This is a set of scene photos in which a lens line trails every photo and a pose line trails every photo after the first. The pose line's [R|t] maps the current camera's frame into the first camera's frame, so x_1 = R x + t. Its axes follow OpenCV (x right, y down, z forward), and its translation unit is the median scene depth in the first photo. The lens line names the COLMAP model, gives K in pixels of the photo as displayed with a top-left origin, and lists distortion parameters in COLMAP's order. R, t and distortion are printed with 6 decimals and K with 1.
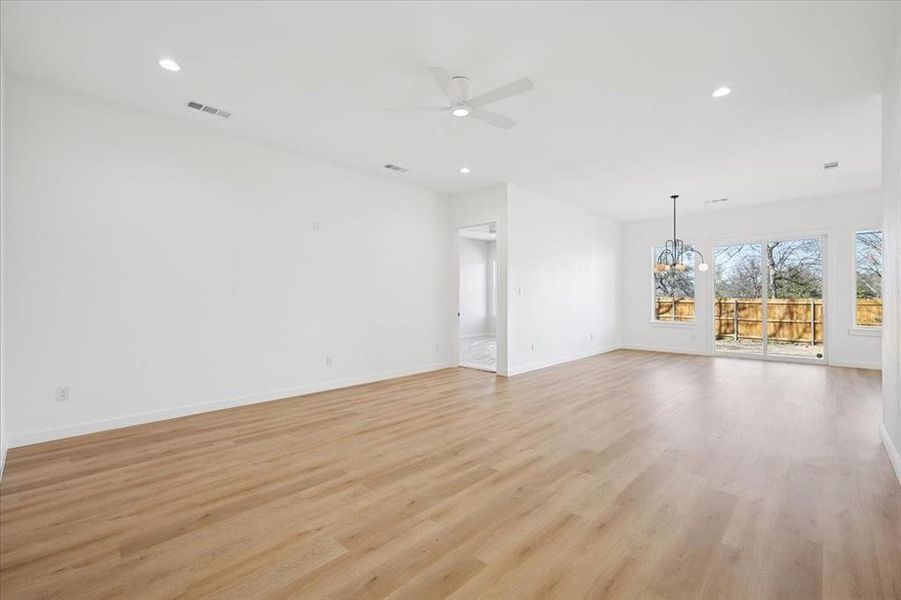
lens RADIAL K [[390.5, 0, 450.5], [0, 390.5, 300.0], [0, 0, 1]] dist [0.001610, 0.000286]
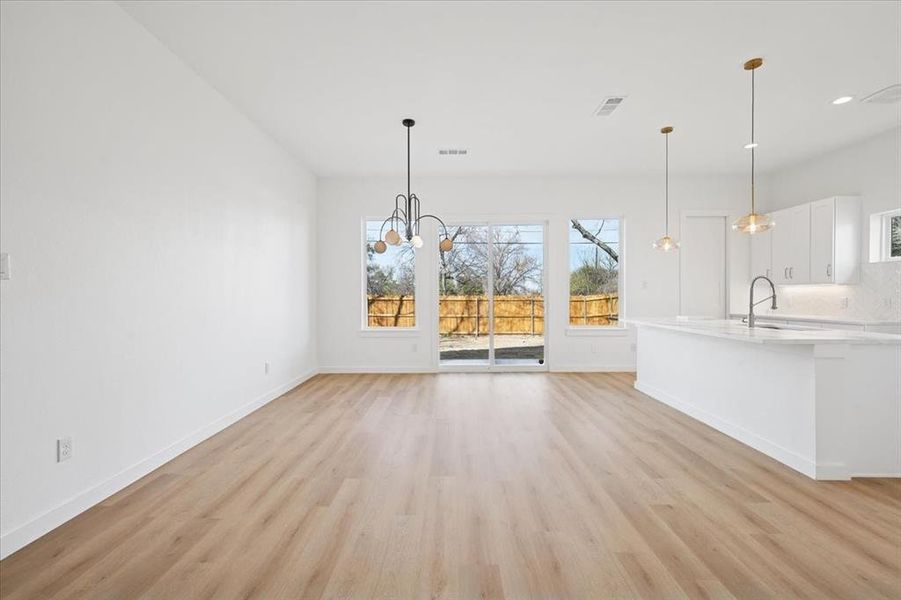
lens RADIAL K [[390.5, 0, 450.5], [0, 390.5, 300.0], [0, 0, 1]] dist [0.001610, 0.000286]
pose [[0.726026, -0.009099, 0.687607, 0.400727], [0.003993, 0.999951, 0.009016, -0.003132], [-0.687656, -0.003800, 0.726027, 0.993565]]
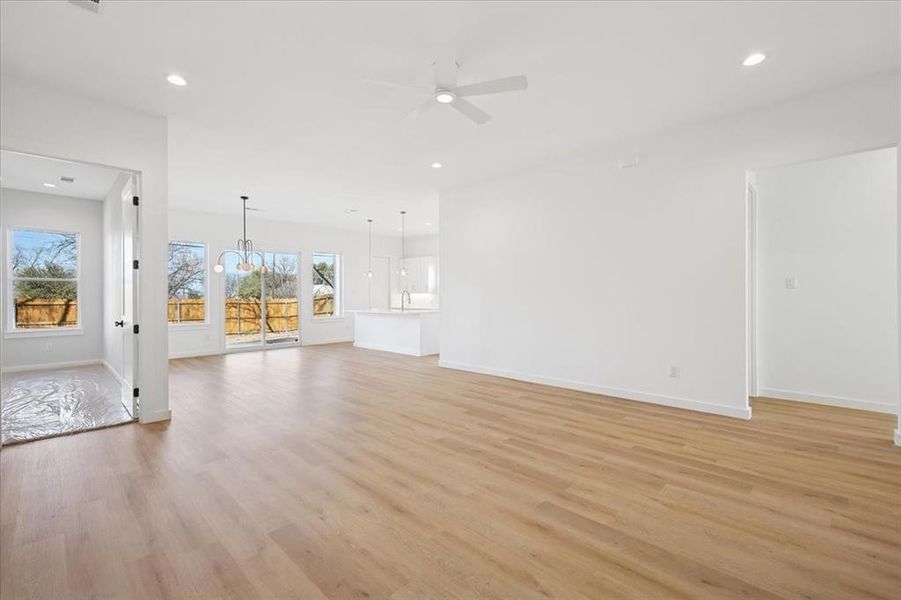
lens RADIAL K [[390.5, 0, 450.5], [0, 390.5, 300.0], [0, 0, 1]] dist [0.001610, 0.000286]
pose [[0.010351, -0.003896, 0.999939, -0.800532], [0.006283, 0.999973, 0.003831, 0.001705], [-0.999927, 0.006242, 0.010376, 0.859087]]
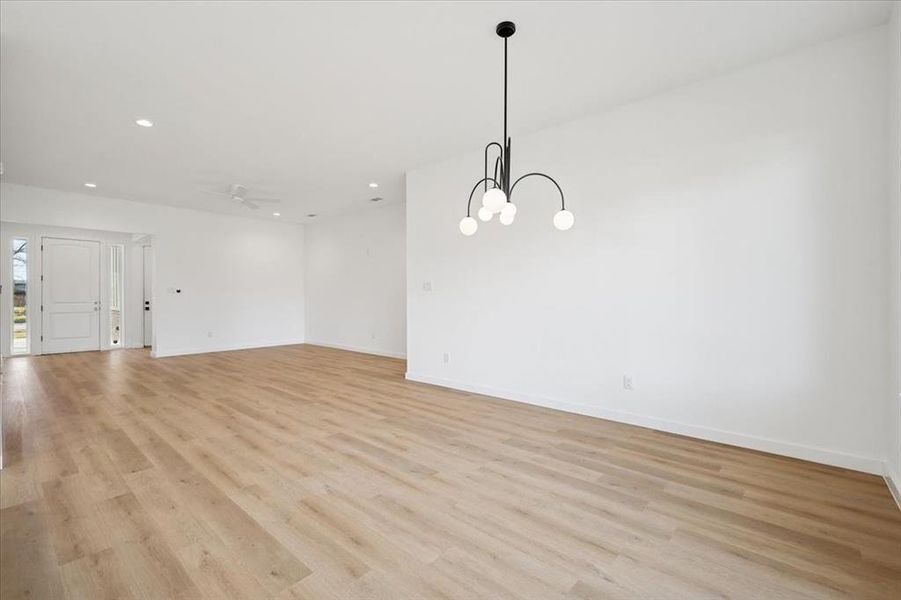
lens RADIAL K [[390.5, 0, 450.5], [0, 390.5, 300.0], [0, 0, 1]] dist [0.001610, 0.000286]
pose [[0.044998, 0.012568, -0.998908, 1.763743], [-0.001977, 0.999920, 0.012491, -0.010352], [0.998985, 0.001413, 0.045020, 1.730043]]
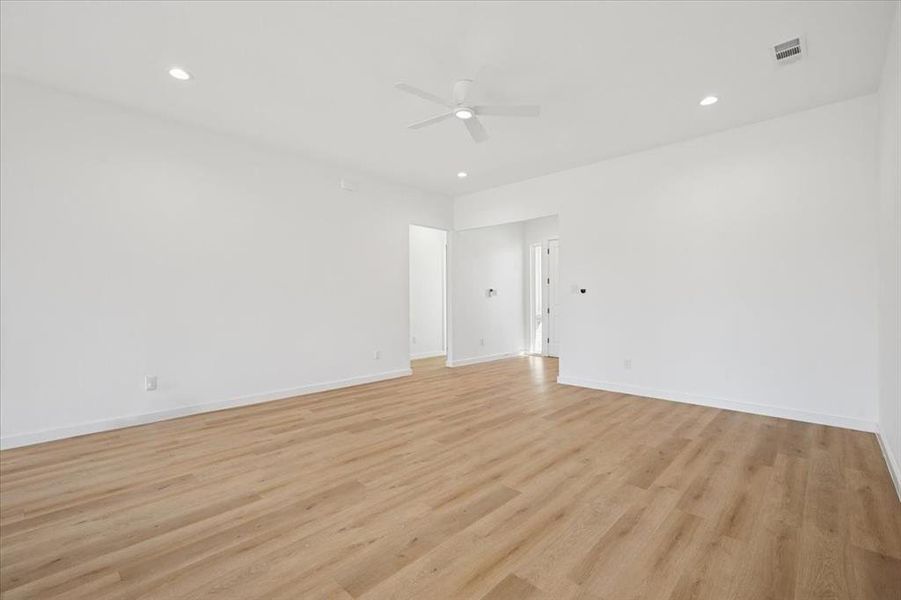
lens RADIAL K [[390.5, 0, 450.5], [0, 390.5, 300.0], [0, 0, 1]] dist [0.001610, 0.000286]
pose [[-0.999988, 0.003943, 0.002940, 0.051499], [0.003946, 0.999992, 0.000779, 0.000501], [-0.002937, 0.000790, -0.999995, 1.771313]]
